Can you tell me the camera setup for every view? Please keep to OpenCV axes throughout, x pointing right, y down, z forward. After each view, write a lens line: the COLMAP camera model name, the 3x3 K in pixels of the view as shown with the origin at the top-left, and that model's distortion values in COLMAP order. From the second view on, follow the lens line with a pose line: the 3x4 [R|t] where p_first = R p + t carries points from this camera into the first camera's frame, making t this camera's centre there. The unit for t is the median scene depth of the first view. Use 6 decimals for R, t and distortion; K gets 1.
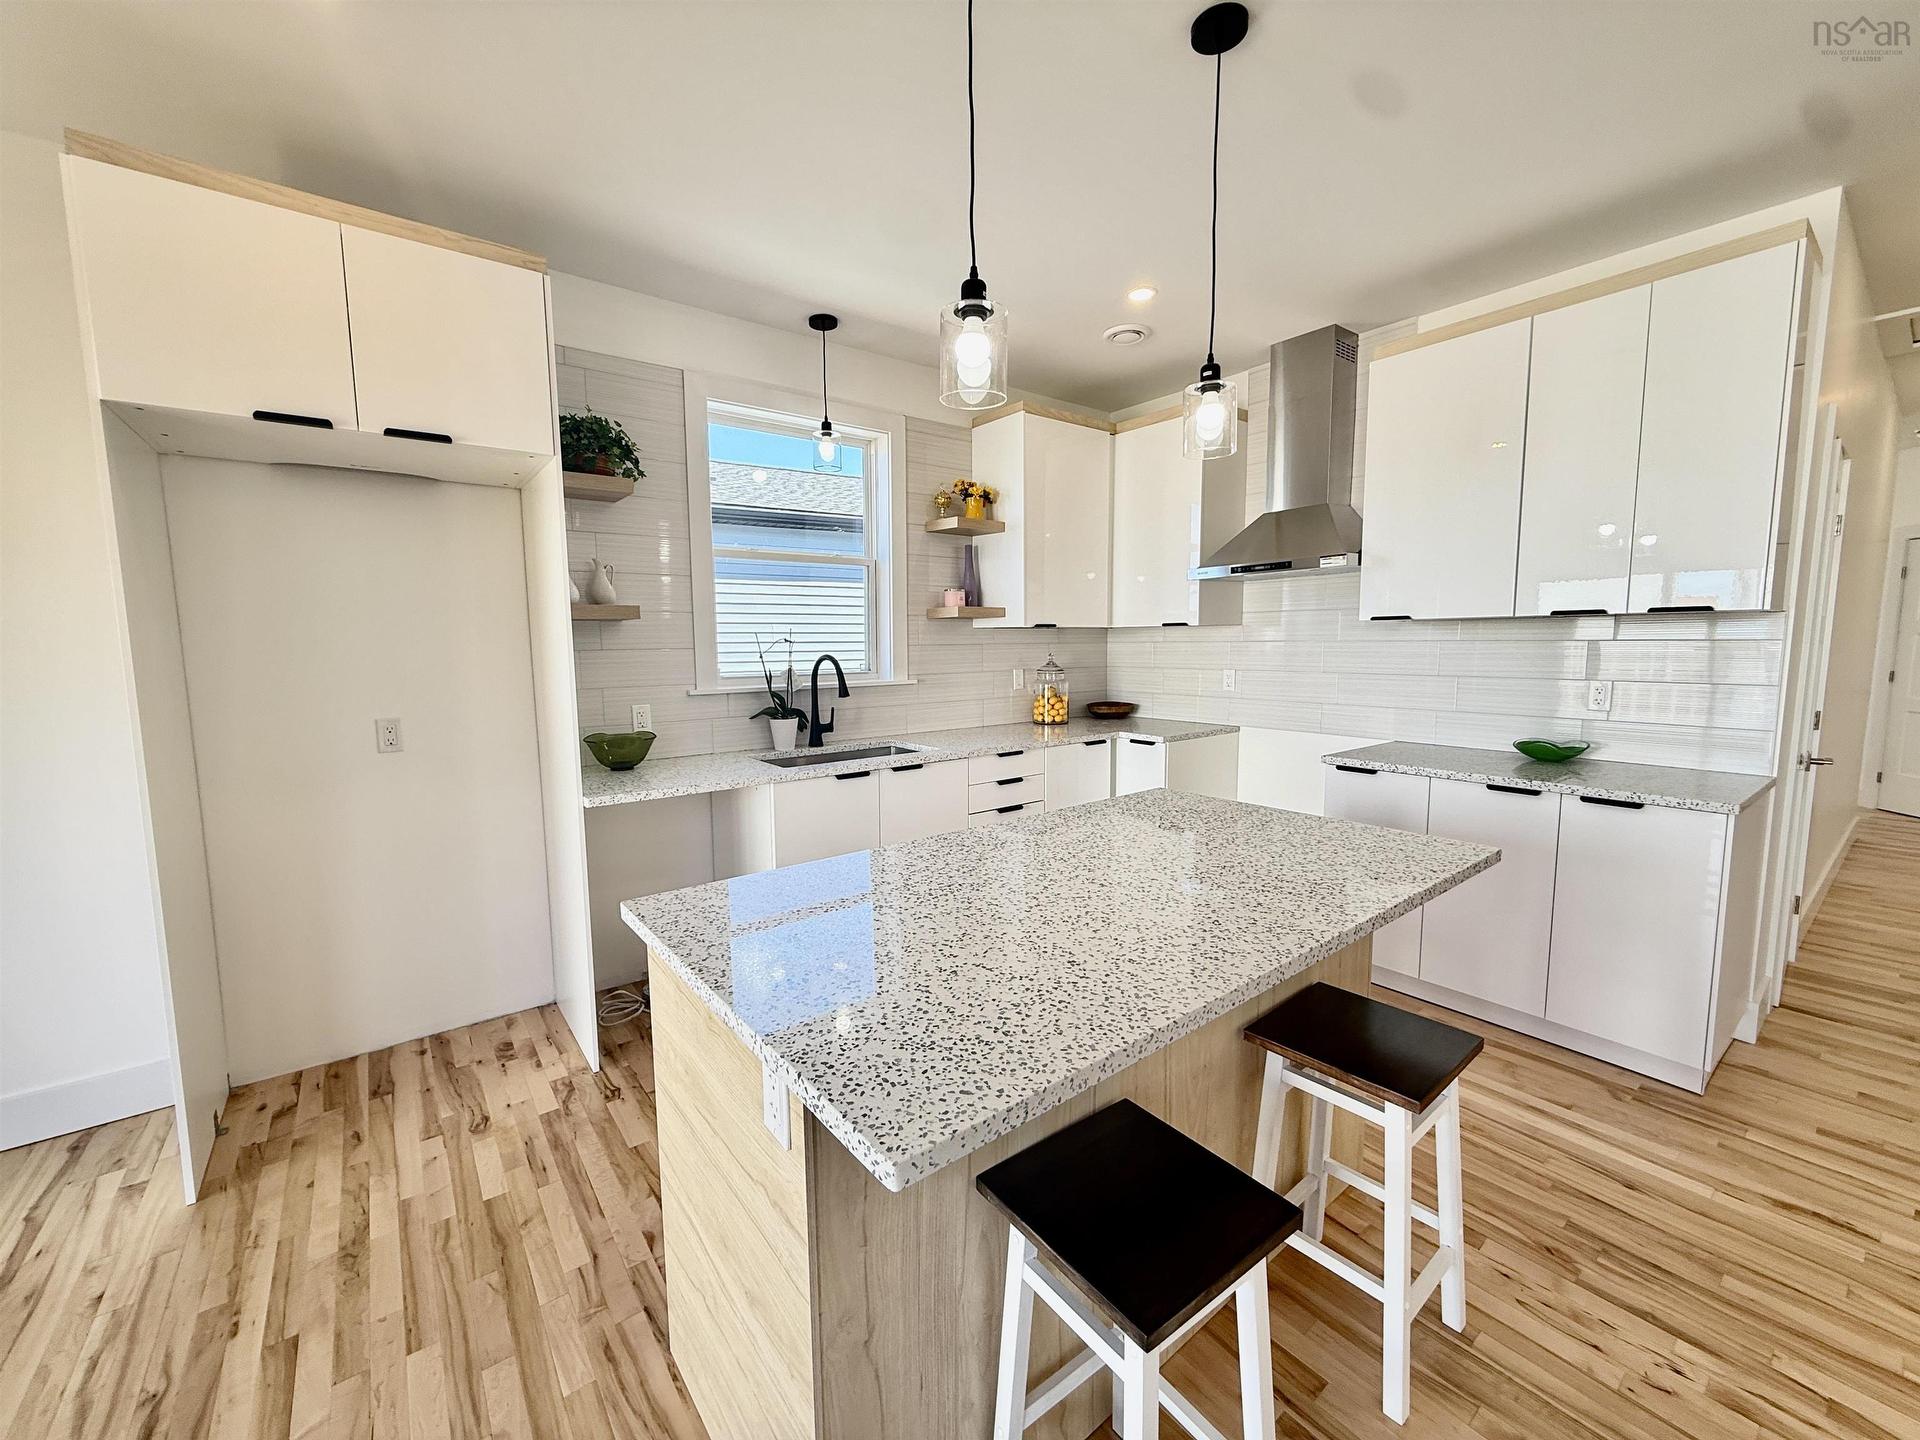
lens RADIAL K [[758.4, 0, 957.1], [0, 758.4, 722.3], [0, 0, 1]] dist [-0.002207, 0.000353]
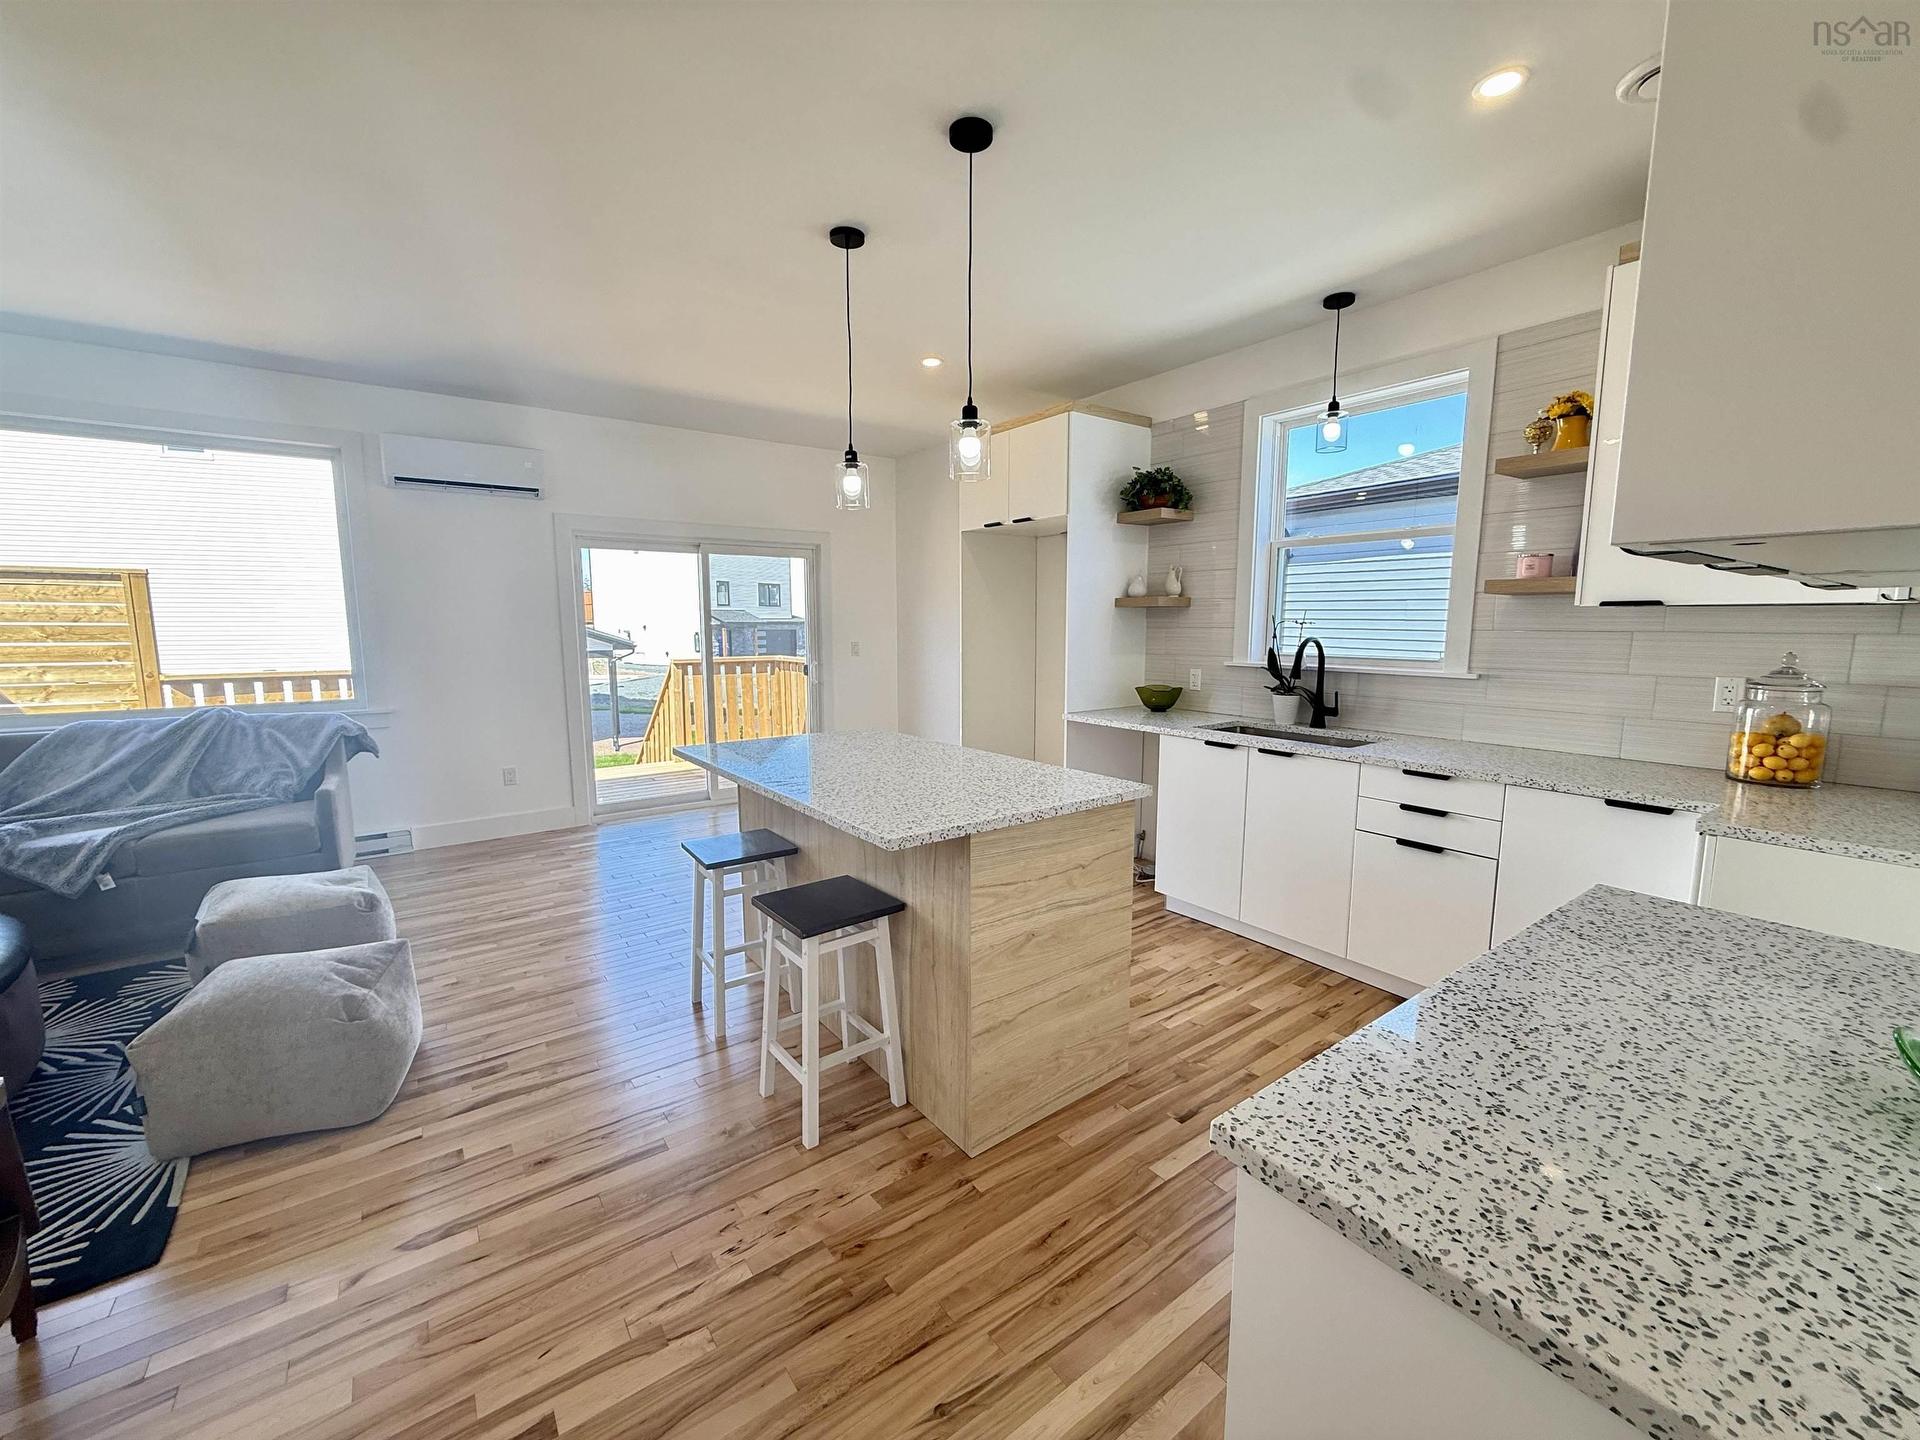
lens RADIAL K [[758.4, 0, 942.0], [0, 758.4, 714.5], [0, 0, 1]] dist [-0.002207, 0.000353]
pose [[-0.034946, 0.135024, -0.990226, 0.829753], [-0.105980, 0.984743, 0.138017, -0.071471], [0.993754, 0.109767, -0.020103, 0.520656]]
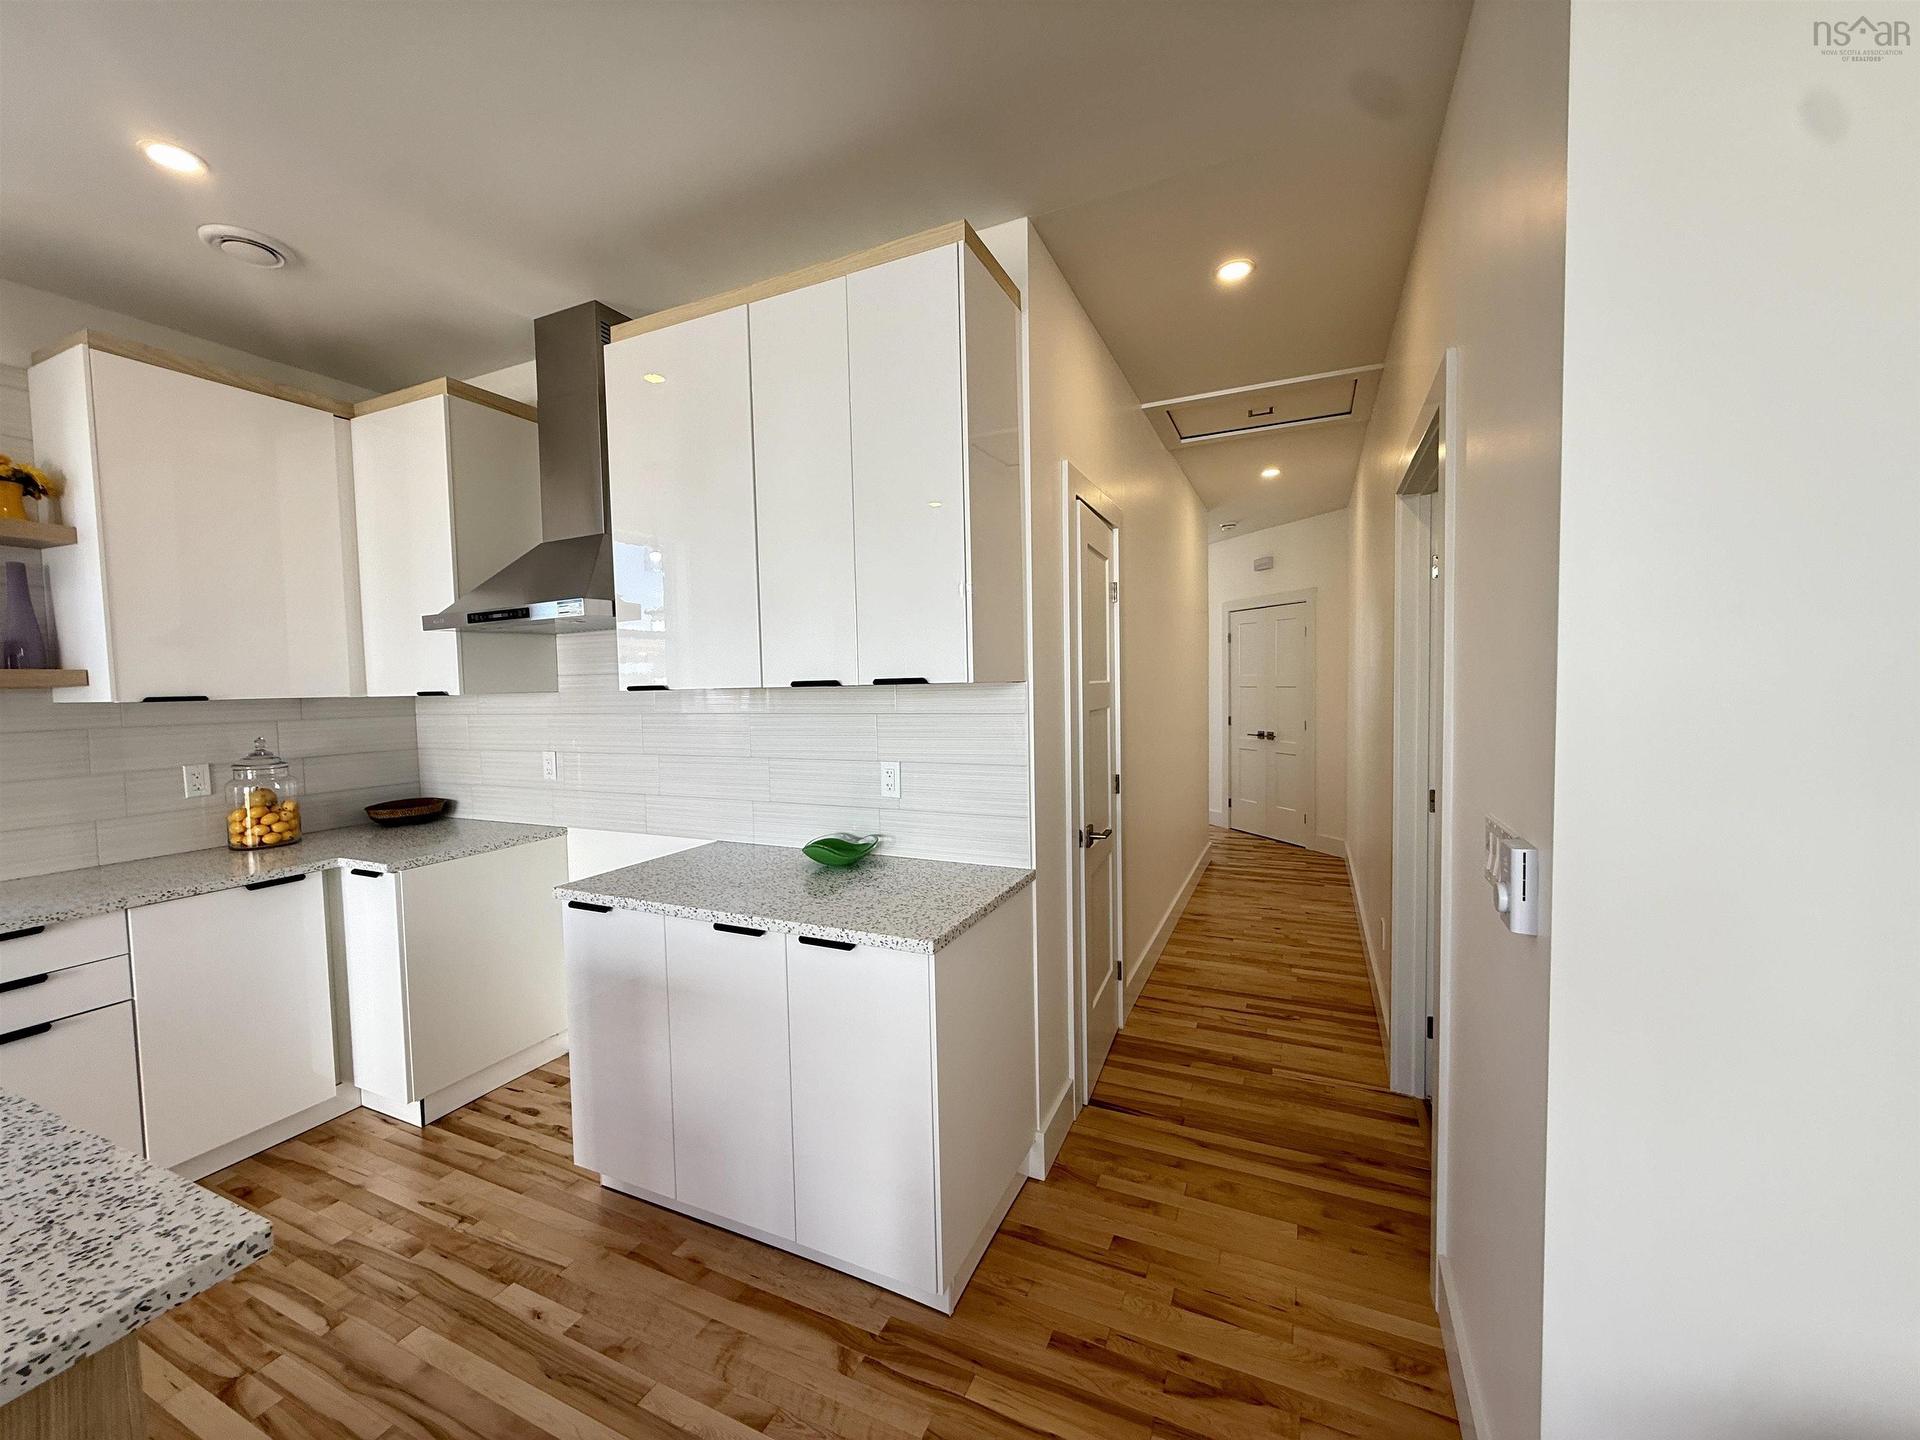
lens RADIAL K [[758.4, 0, 959.1], [0, 758.4, 721.2], [0, 0, 1]] dist [-0.002207, 0.000353]
pose [[0.883458, -0.033553, 0.467307, 0.429583], [0.063765, 0.996762, -0.048982, -0.043208], [-0.464151, 0.073071, 0.882737, 0.183379]]
